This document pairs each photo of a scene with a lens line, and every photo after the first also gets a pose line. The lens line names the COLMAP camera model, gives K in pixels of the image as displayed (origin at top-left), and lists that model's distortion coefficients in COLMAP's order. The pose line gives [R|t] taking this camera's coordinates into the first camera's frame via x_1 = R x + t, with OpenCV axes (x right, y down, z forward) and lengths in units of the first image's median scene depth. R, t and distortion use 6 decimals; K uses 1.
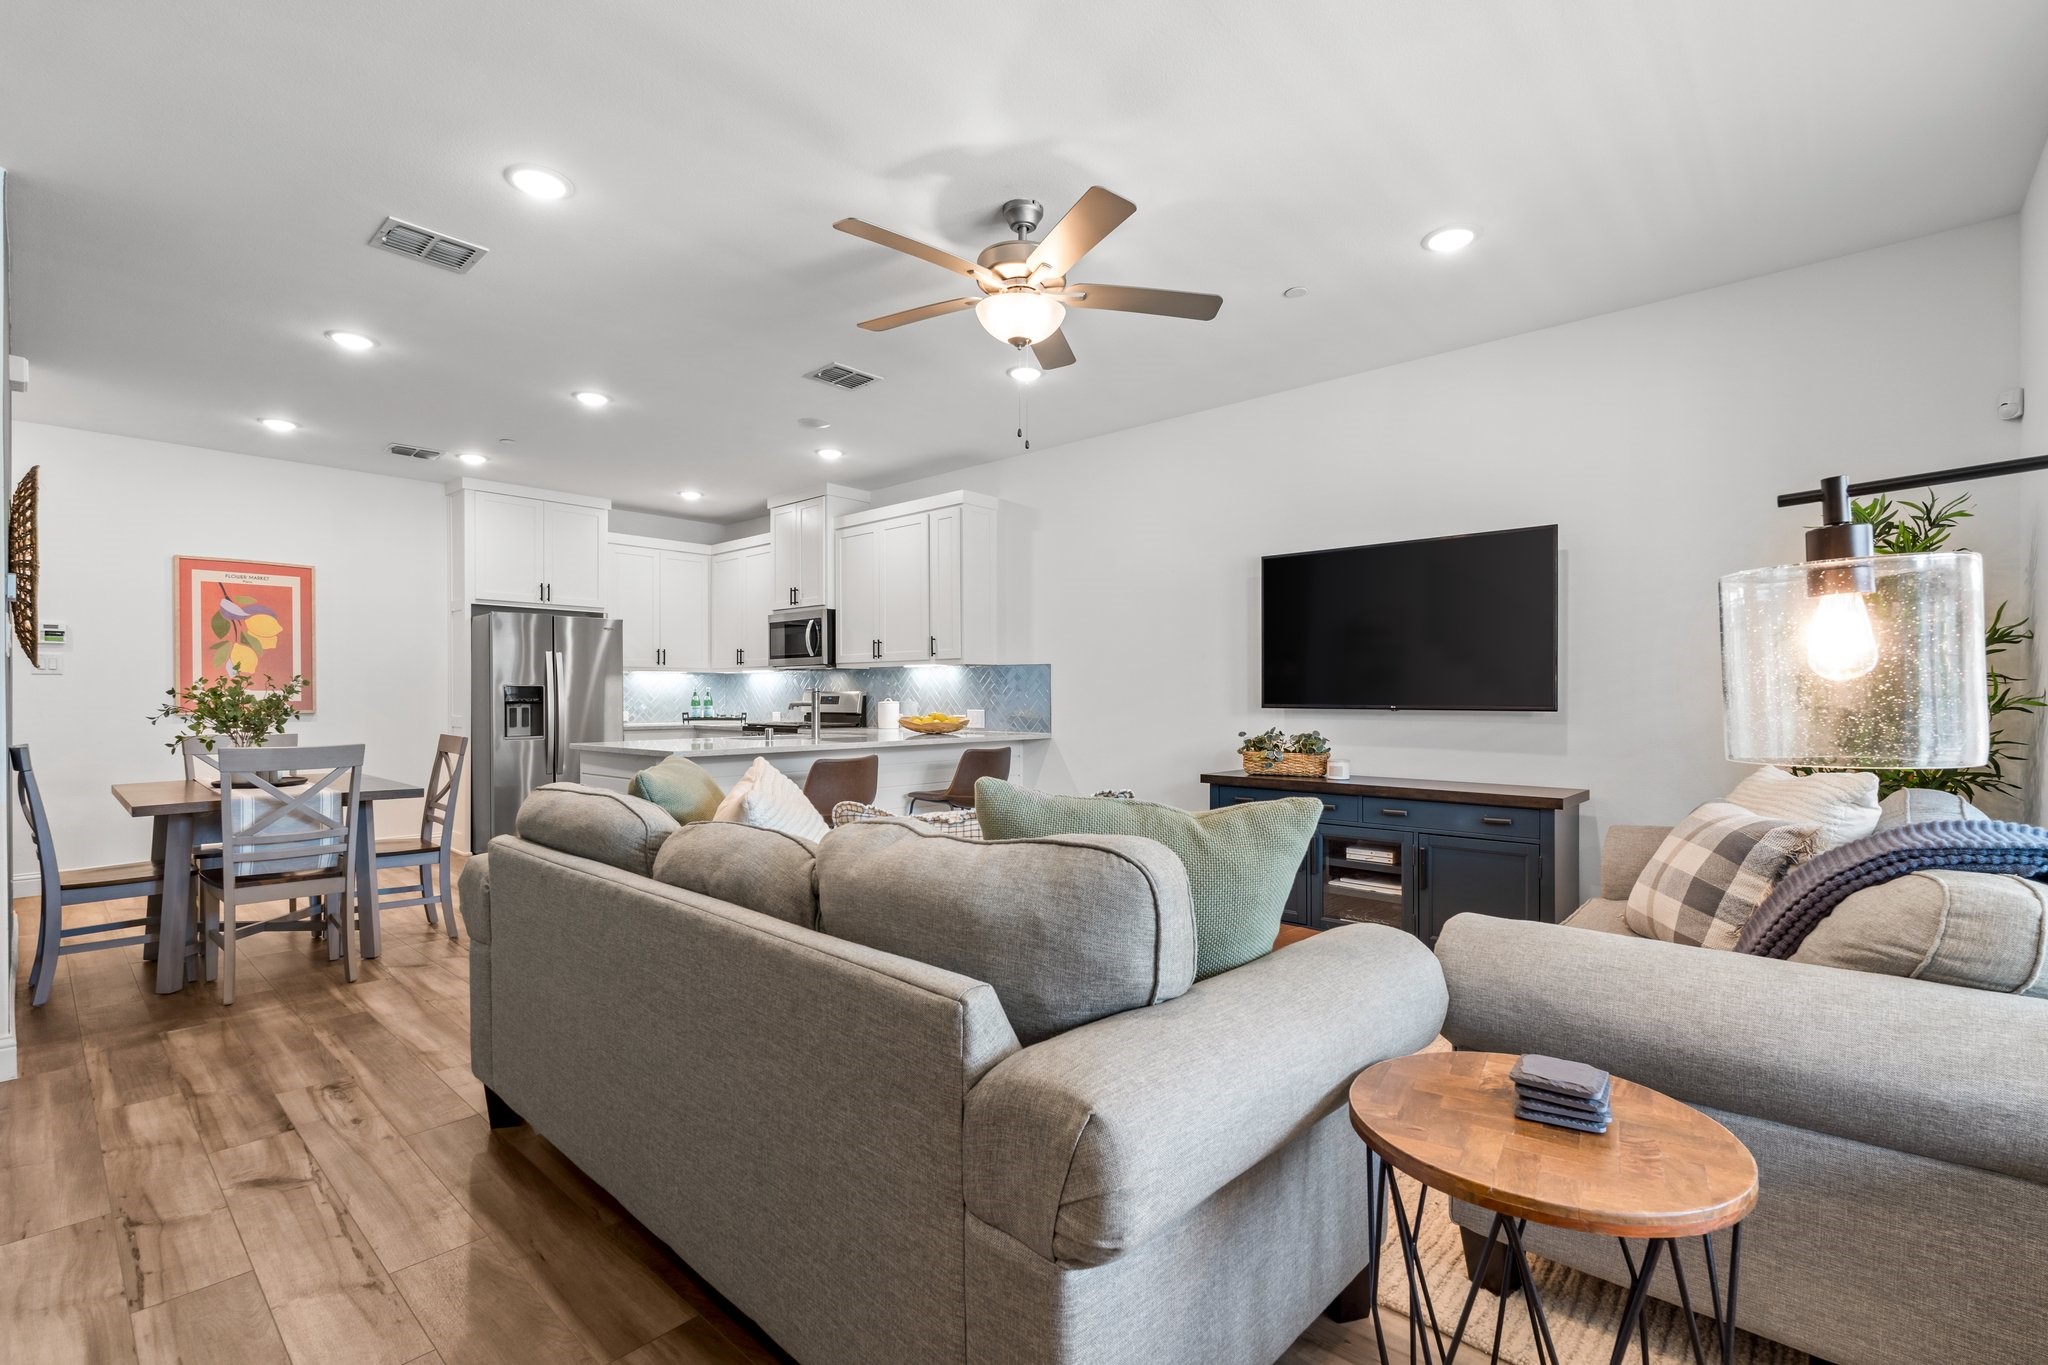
lens RADIAL K [[852.7, 0, 991.2], [0, 852.7, 701.2], [0, 0, 1]] dist [-0.001261, -0.000530]
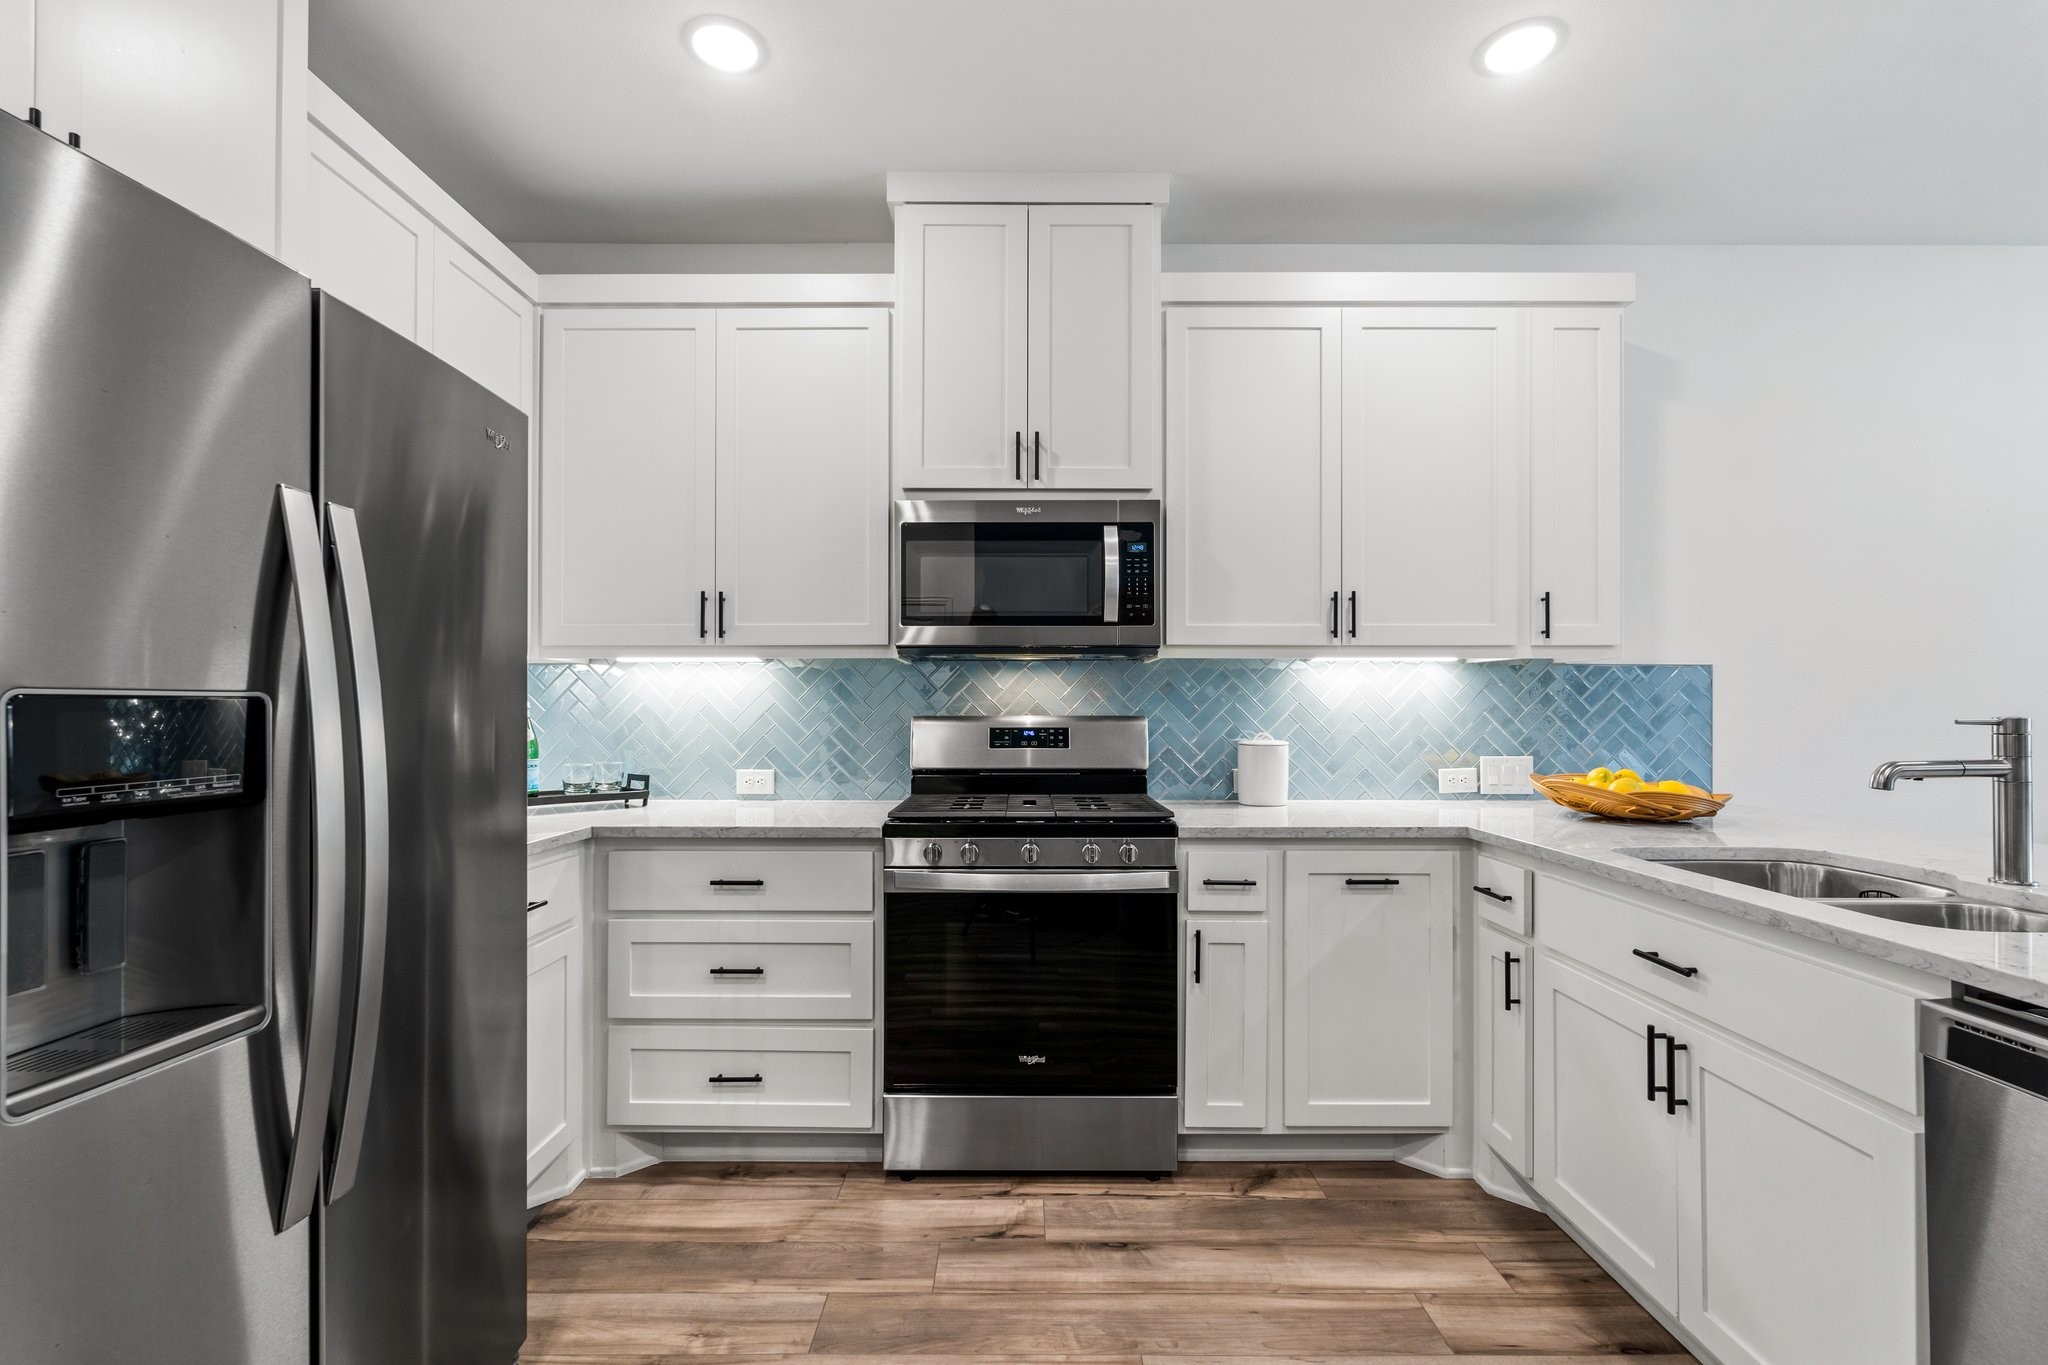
lens RADIAL K [[907.7, 0, 1036.6], [0, 907.7, 702.4], [0, 0, 1]] dist [-0.002562, 0.000040]
pose [[0.738643, 0.005769, 0.674072, -0.570785], [0.004108, 0.999906, -0.013059, -0.014631], [-0.674084, 0.012415, 0.738550, 0.826737]]
